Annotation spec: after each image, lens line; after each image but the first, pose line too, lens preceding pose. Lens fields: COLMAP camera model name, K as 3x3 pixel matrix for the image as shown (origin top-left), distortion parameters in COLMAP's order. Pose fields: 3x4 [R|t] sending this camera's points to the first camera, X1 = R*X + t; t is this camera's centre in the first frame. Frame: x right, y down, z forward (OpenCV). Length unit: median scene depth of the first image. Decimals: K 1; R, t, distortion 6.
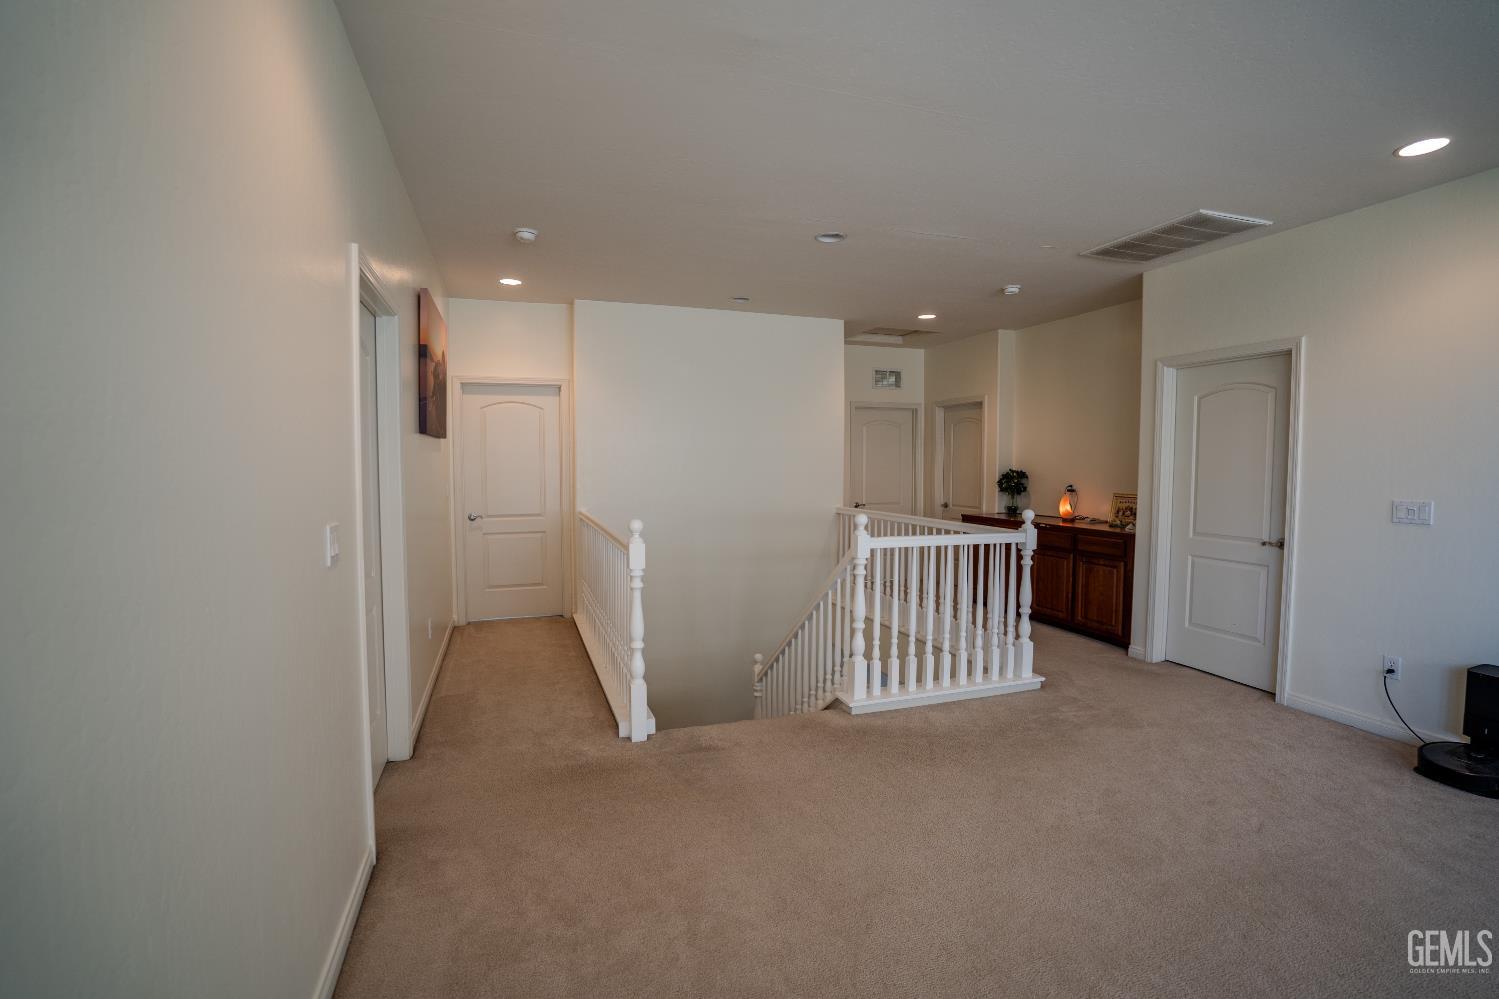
lens RADIAL K [[700.9, 0, 749.5], [0, 700.9, 499.5], [0, 0, 1]] dist [-0.054338, 0.023566]
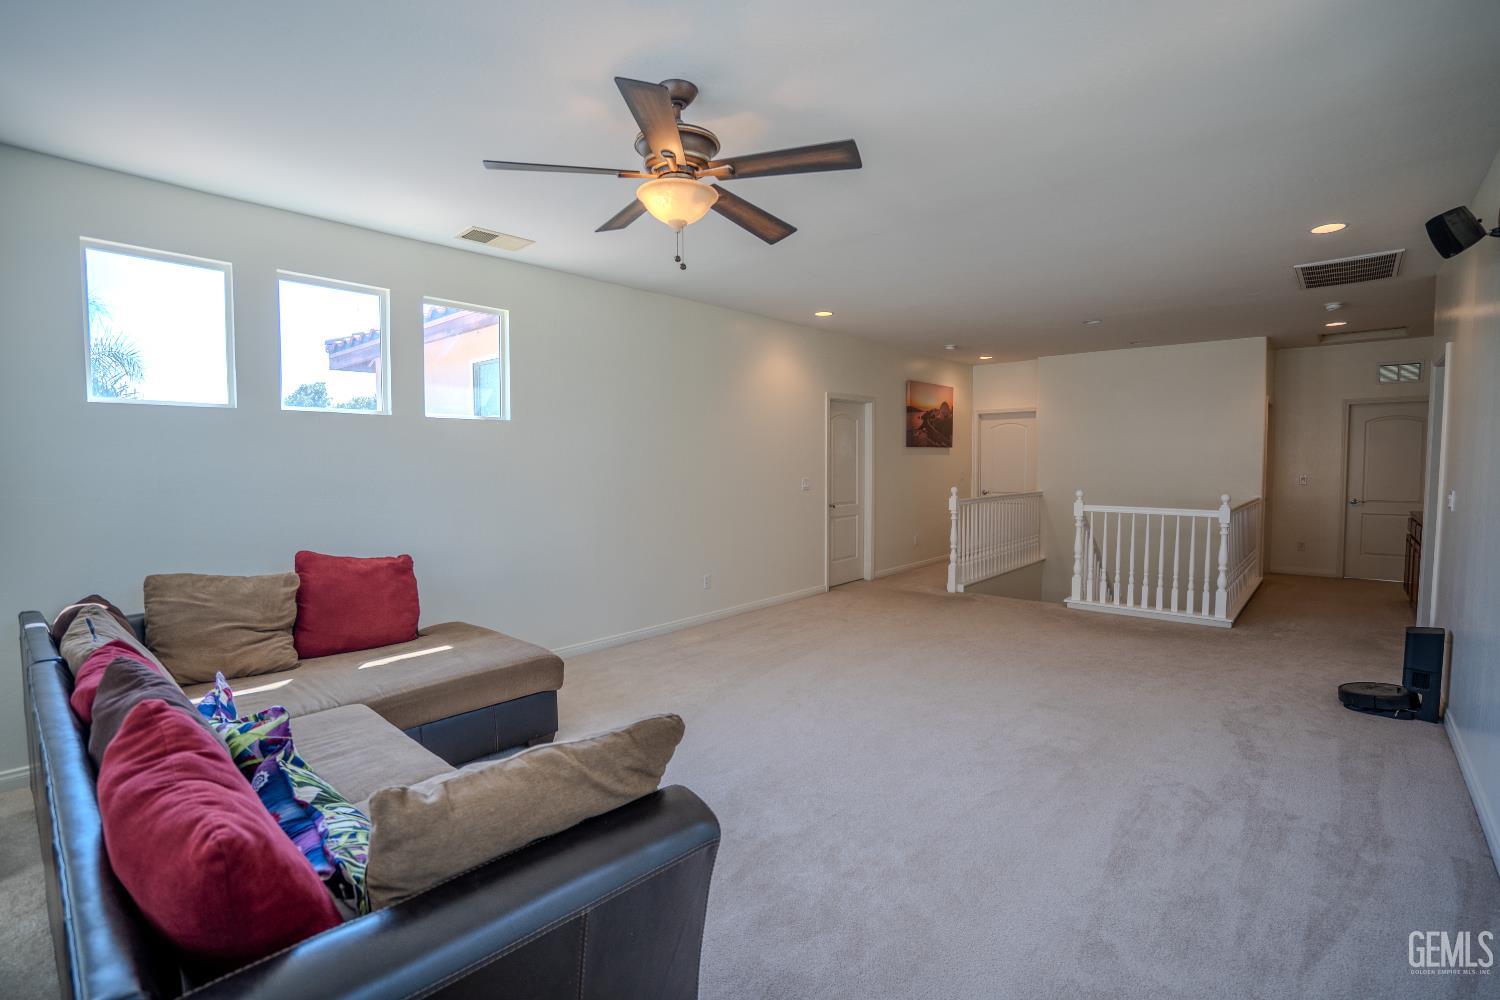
lens RADIAL K [[701.3, 0, 750.0], [0, 701.3, 500.0], [0, 0, 1]] dist [-0.054338, 0.023566]
pose [[0.479873, 0.043900, -0.876239, 1.136654], [-0.041193, 0.998773, 0.027480, 0.028473], [0.876370, 0.022908, 0.481092, -0.450643]]
